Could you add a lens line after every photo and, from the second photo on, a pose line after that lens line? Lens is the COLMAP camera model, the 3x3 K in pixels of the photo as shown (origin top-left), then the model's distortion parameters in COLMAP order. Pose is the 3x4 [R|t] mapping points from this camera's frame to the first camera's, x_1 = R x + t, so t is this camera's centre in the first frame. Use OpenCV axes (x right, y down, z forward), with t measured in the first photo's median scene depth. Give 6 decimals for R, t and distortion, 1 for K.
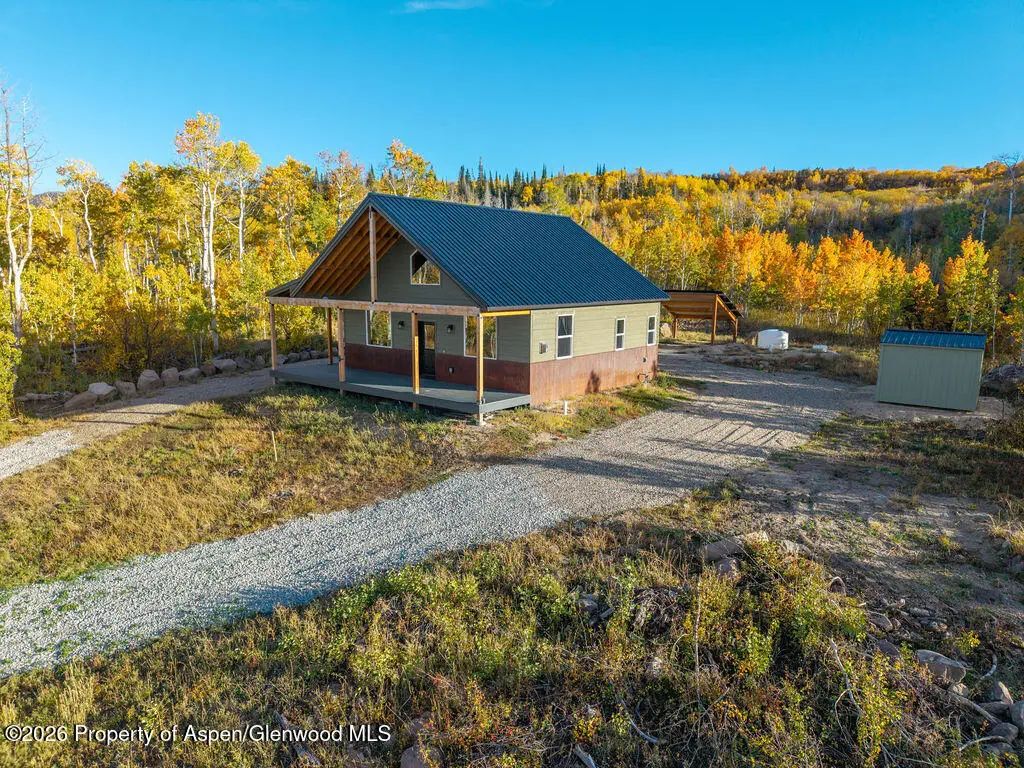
lens RADIAL K [[691.8, 0, 507.9], [0, 691.8, 385.0], [0, 0, 1]] dist [0.020679, -0.010613]
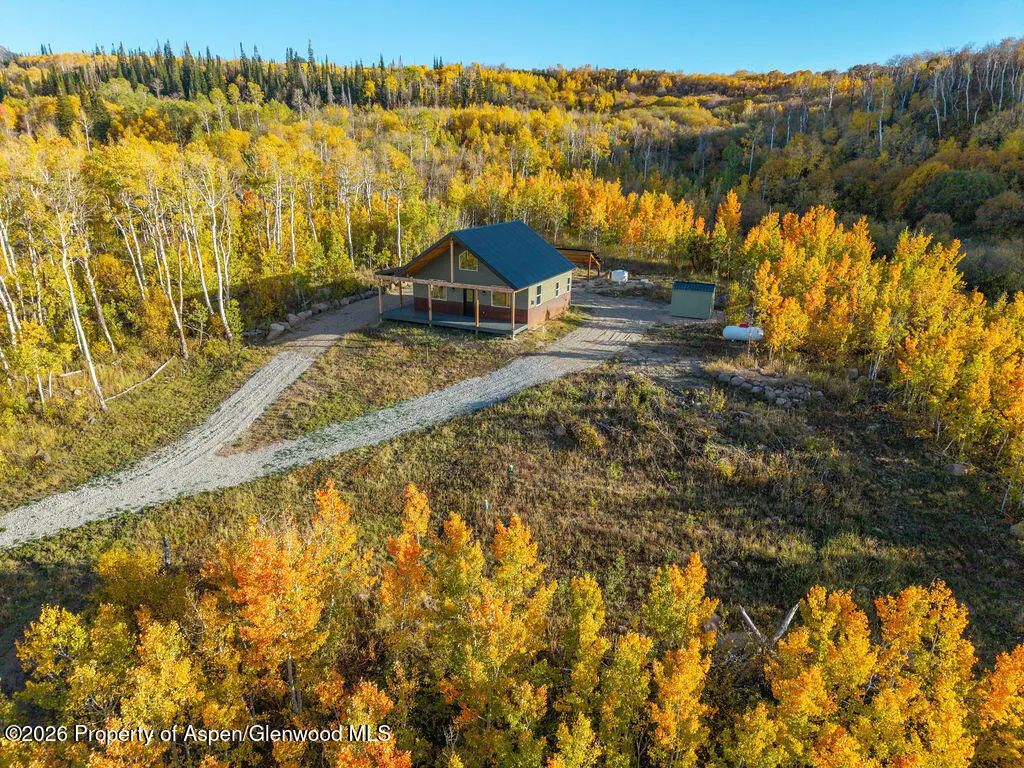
lens RADIAL K [[691.8, 0, 516.0], [0, 691.8, 391.8], [0, 0, 1]] dist [0.020679, -0.010613]
pose [[0.967351, -0.074809, 0.242146, -0.544563], [0.032285, 0.984033, 0.175032, -0.156604], [-0.251374, -0.161499, 0.954321, -1.119282]]
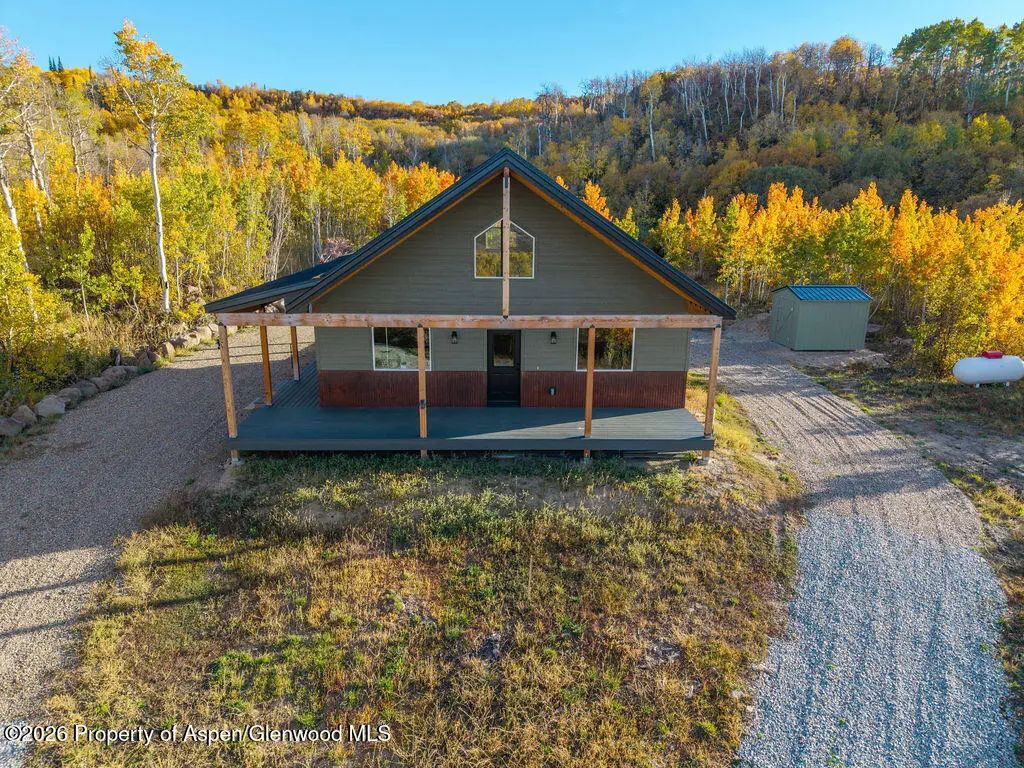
lens RADIAL K [[691.8, 0, 515.3], [0, 691.8, 388.4], [0, 0, 1]] dist [0.020679, -0.010613]
pose [[0.751699, -0.174016, 0.636134, -0.625567], [0.102033, 0.983634, 0.148506, -0.149157], [-0.651565, -0.046726, 0.757152, 0.492824]]
